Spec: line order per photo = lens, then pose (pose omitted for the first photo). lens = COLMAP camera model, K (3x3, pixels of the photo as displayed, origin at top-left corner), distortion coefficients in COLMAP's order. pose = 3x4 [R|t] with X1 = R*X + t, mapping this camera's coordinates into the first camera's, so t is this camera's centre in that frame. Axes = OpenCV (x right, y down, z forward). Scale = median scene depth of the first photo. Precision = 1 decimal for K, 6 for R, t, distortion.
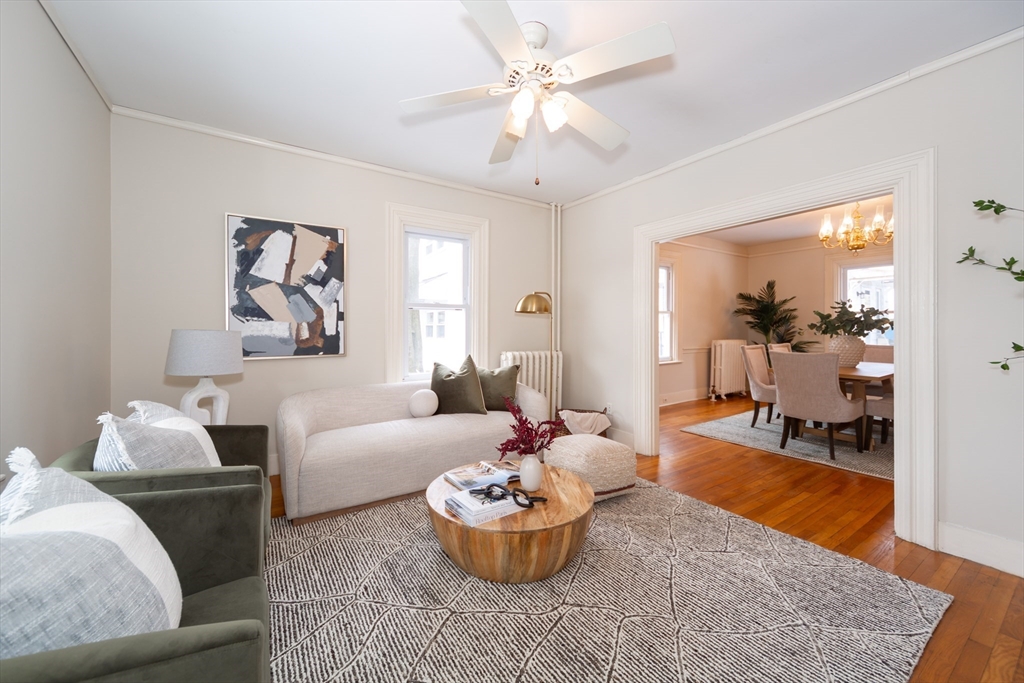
lens RADIAL K [[388.5, 0, 507.6], [0, 388.5, 326.6], [0, 0, 1]] dist [0.000045, -0.000003]
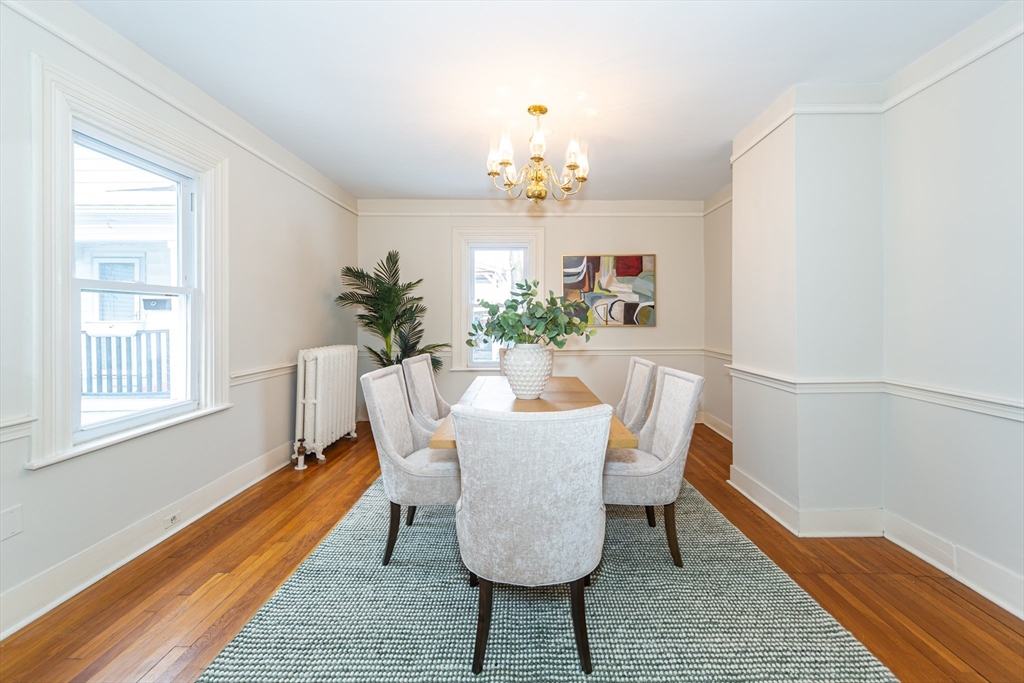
lens RADIAL K [[388.5, 0, 507.6], [0, 388.5, 326.6], [0, 0, 1]] dist [0.000045, -0.000003]
pose [[0.579103, -0.011231, 0.815177, 0.268538], [-0.005317, 0.999832, 0.017552, -0.007304], [-0.815237, -0.014499, 0.578946, 0.478065]]
